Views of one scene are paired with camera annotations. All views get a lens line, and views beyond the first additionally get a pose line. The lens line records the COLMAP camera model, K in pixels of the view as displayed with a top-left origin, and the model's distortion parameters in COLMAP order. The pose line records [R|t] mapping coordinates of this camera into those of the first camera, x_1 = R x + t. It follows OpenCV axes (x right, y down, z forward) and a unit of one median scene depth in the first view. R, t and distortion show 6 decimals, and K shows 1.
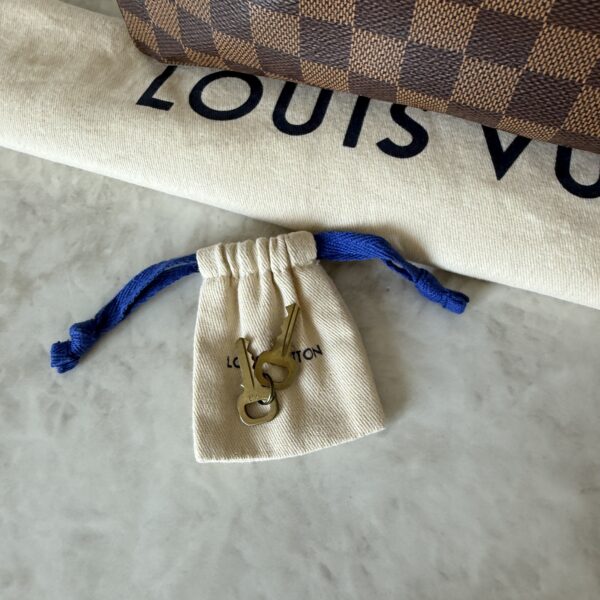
lens RADIAL K [[574.9, 0, 301.7], [0, 574.9, 251.6], [0, 0, 1]] dist [0.007038, 0.001154]
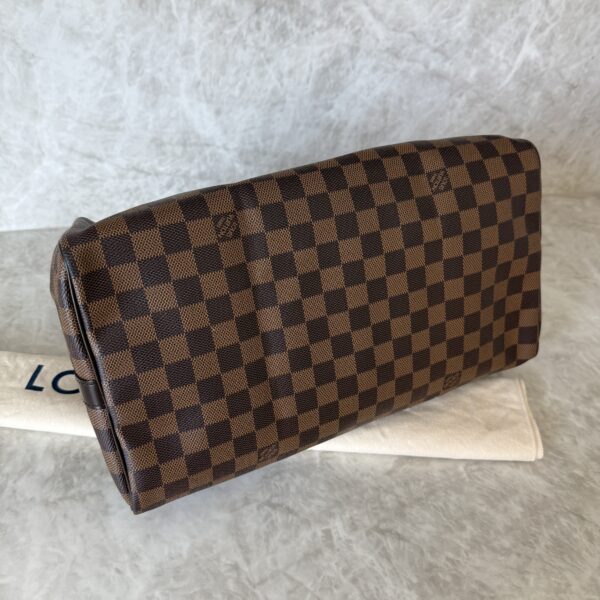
lens RADIAL K [[596.3, 0, 301.5], [0, 596.3, 299.4], [0, 0, 1]] dist [-0.019058, -0.002973]
pose [[0.959187, -0.118732, 0.256639, 0.228617], [0.225176, 0.869693, -0.439238, 0.720958], [-0.171046, 0.479100, 0.860933, -1.384447]]
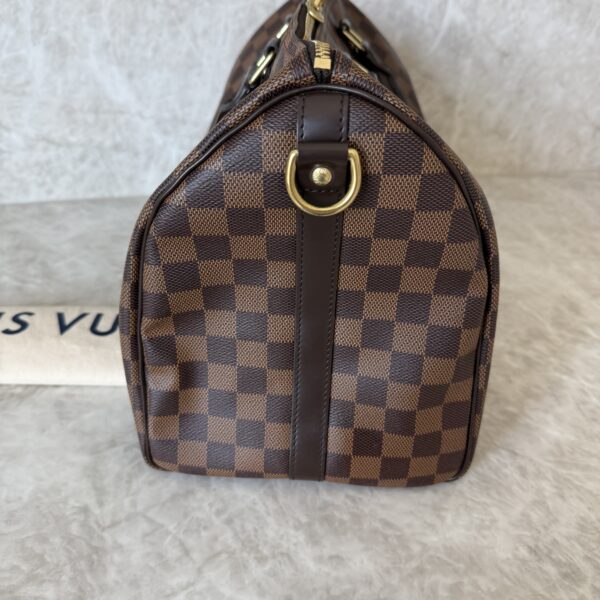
lens RADIAL K [[603.4, 0, 300.0], [0, 603.4, 300.0], [0, 0, 1]] dist [-0.038547, 0.008620]
pose [[0.952901, -0.109041, 0.283003, 0.589102], [0.252109, 0.803496, -0.539291, 1.154210], [-0.168587, 0.585239, 0.793142, -0.921312]]
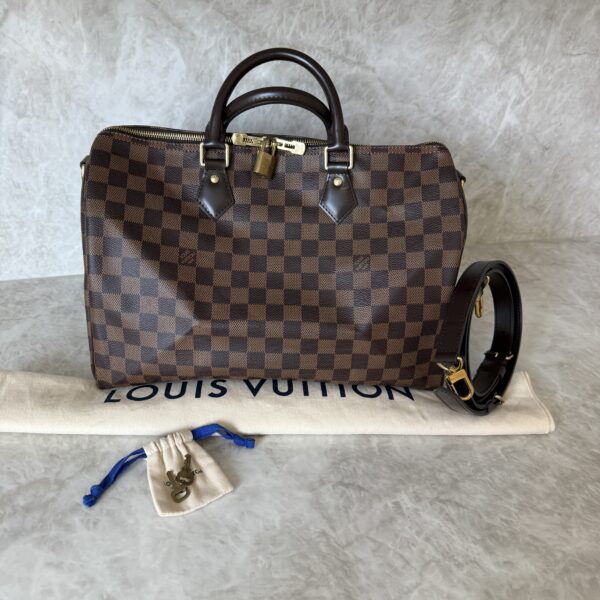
lens RADIAL K [[587.3, 0, 300.0], [0, 587.3, 300.0], [0, 0, 1]] dist [0.003440, -0.031164]
pose [[0.936334, -0.105429, 0.334908, -0.337361], [0.280565, 0.798146, -0.533147, 1.044246], [-0.211097, 0.593167, 0.776911, -1.470554]]
